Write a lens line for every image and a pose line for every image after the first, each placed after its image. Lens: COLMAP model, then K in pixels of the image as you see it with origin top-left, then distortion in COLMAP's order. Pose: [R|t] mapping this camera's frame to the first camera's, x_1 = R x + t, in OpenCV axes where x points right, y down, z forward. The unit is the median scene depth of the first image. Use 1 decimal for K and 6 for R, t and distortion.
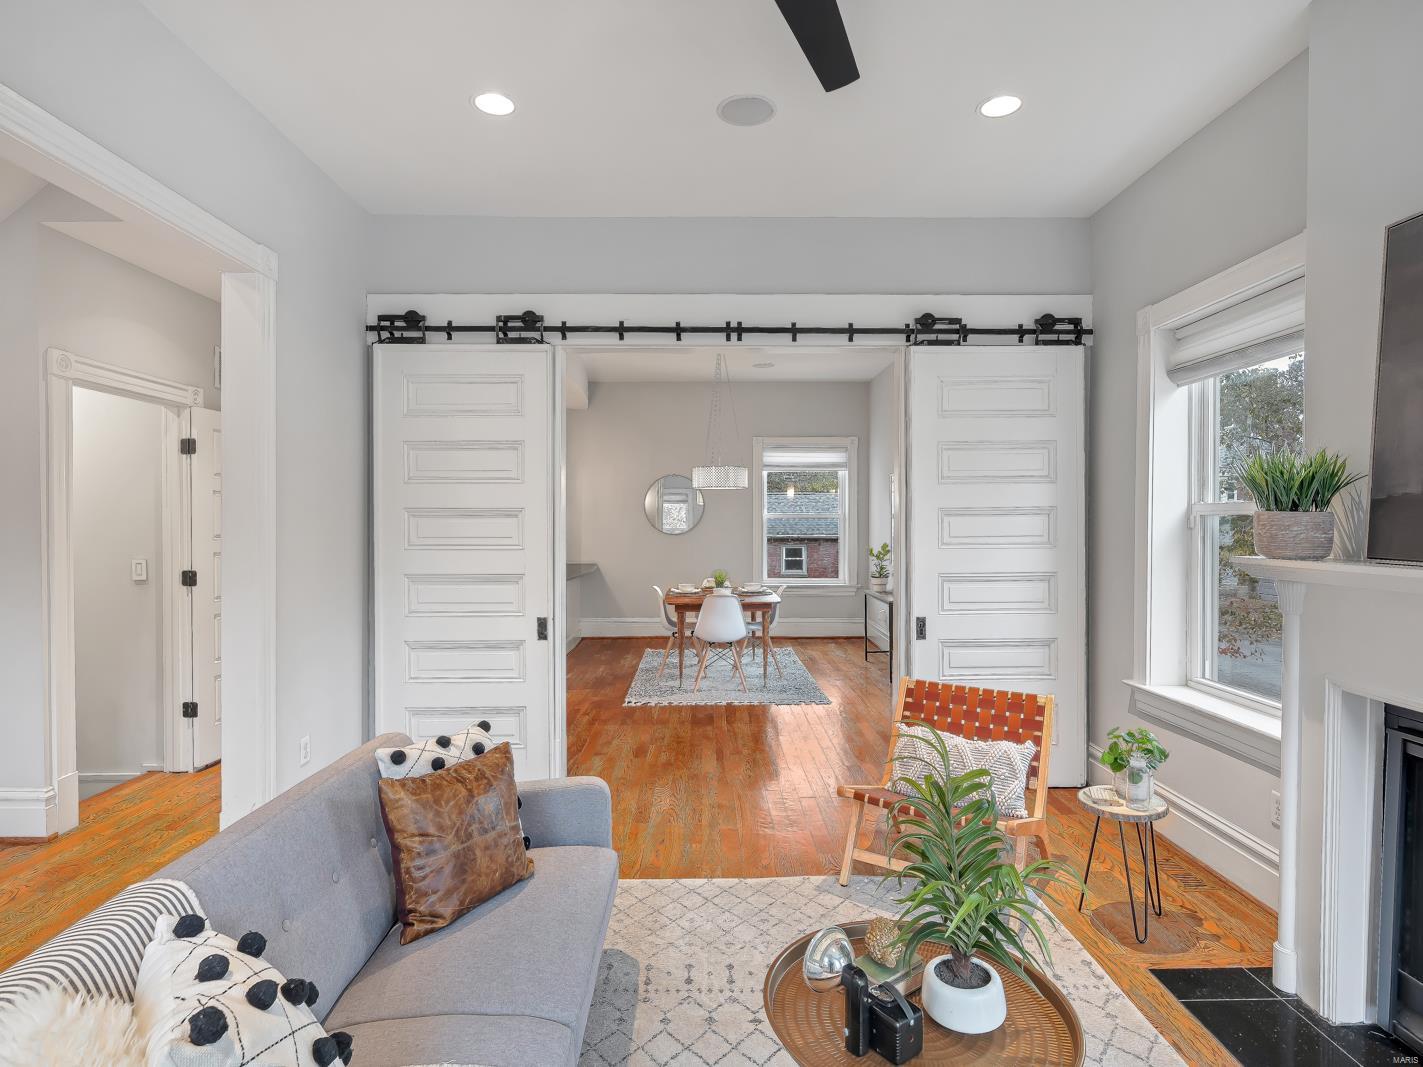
lens RADIAL K [[717.7, 0, 711.5], [0, 717.7, 533.5], [0, 0, 1]] dist [-0.018640, 0.000328]
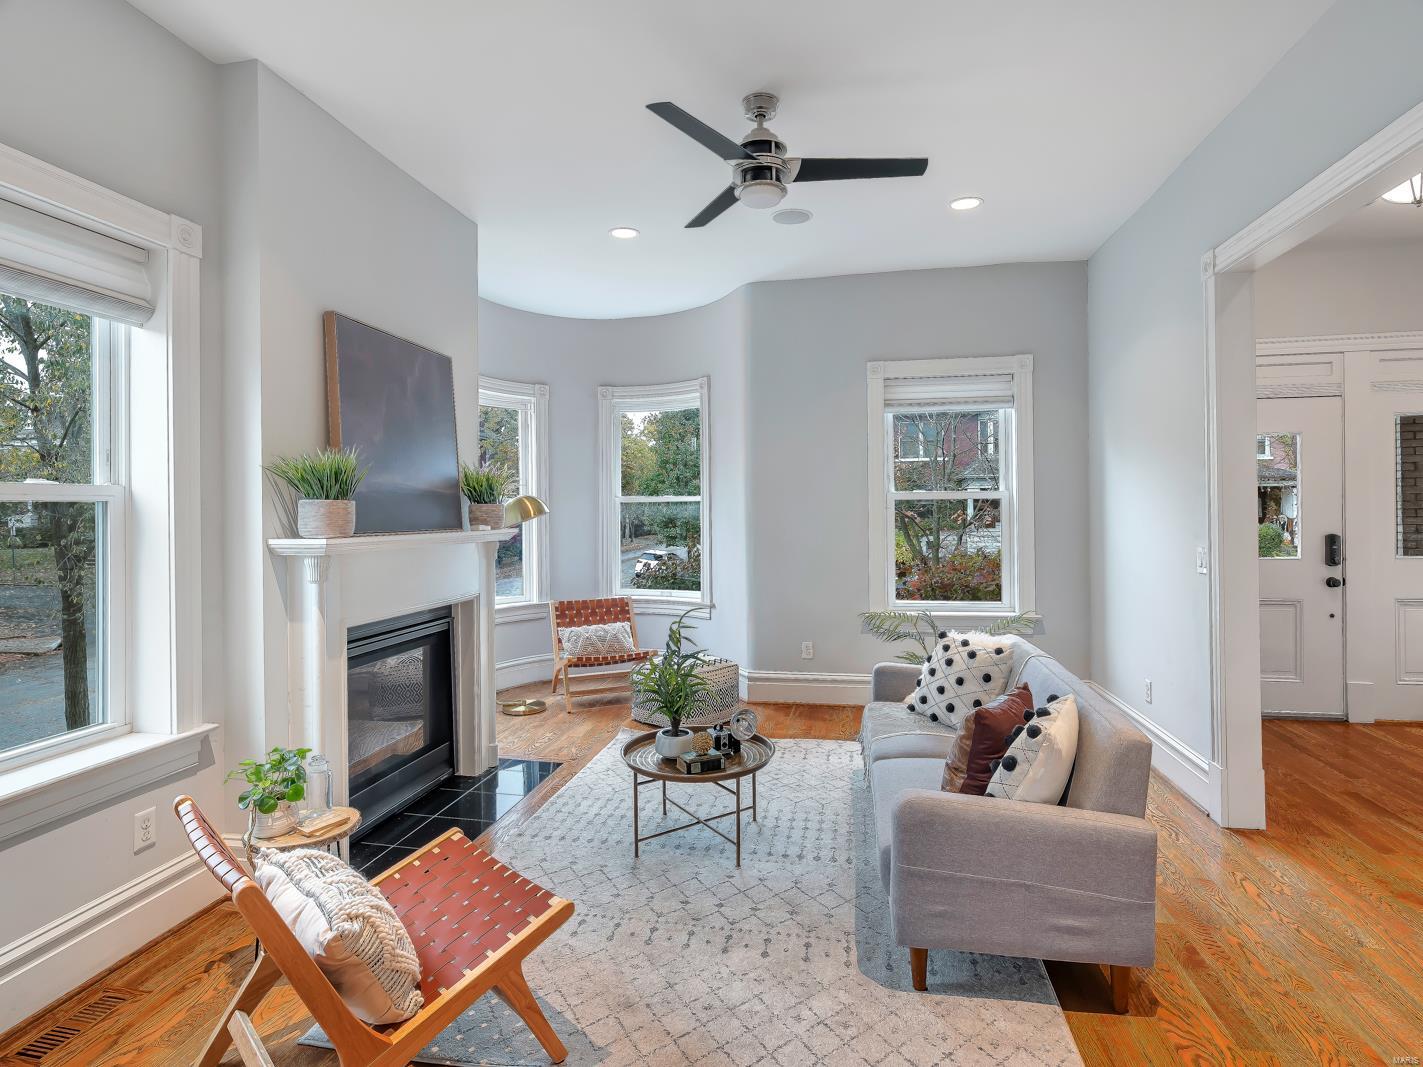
lens RADIAL K [[734.7, 0, 716.4], [0, 734.7, 511.9], [0, 0, 1]] dist [-0.004820, -0.000253]
pose [[-0.979600, 0.008687, 0.200768, -0.069671], [0.013120, 0.999698, 0.020759, -0.014572], [-0.200527, 0.022969, -0.979419, 1.176850]]
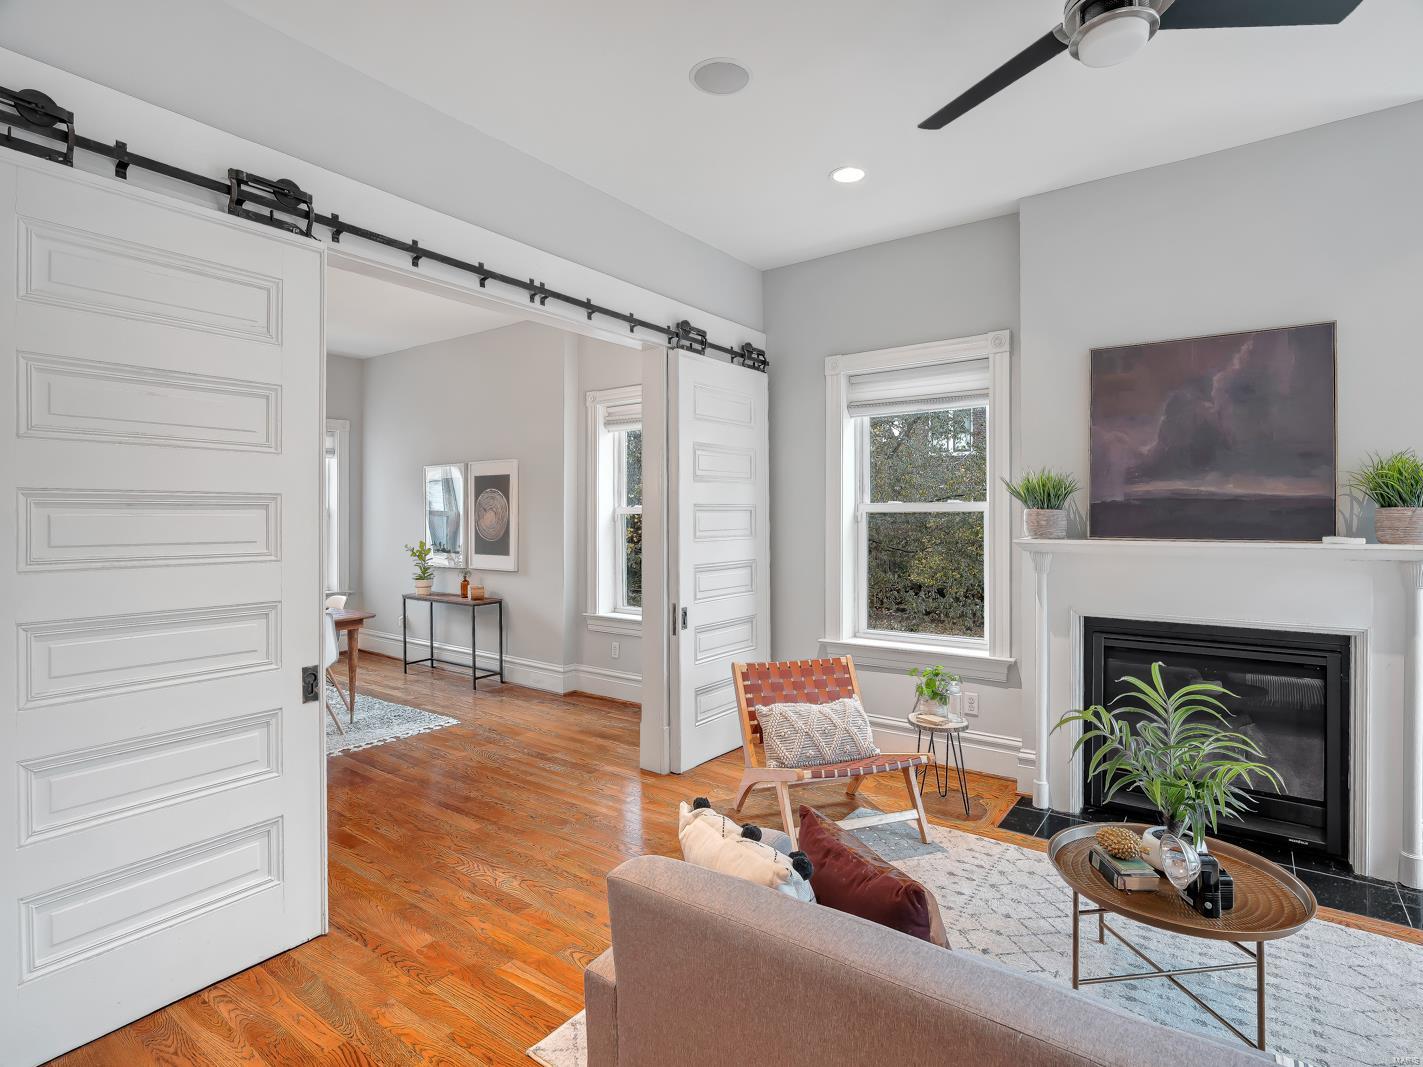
lens RADIAL K [[725.8, 0, 720.1], [0, 725.8, 525.7], [0, 0, 1]] dist [-0.007372, 0.000397]
pose [[0.601146, -0.008210, 0.799097, -0.527832], [0.017312, 0.999846, -0.002751, 0.000175], [-0.798951, 0.015487, 0.601196, 0.317835]]
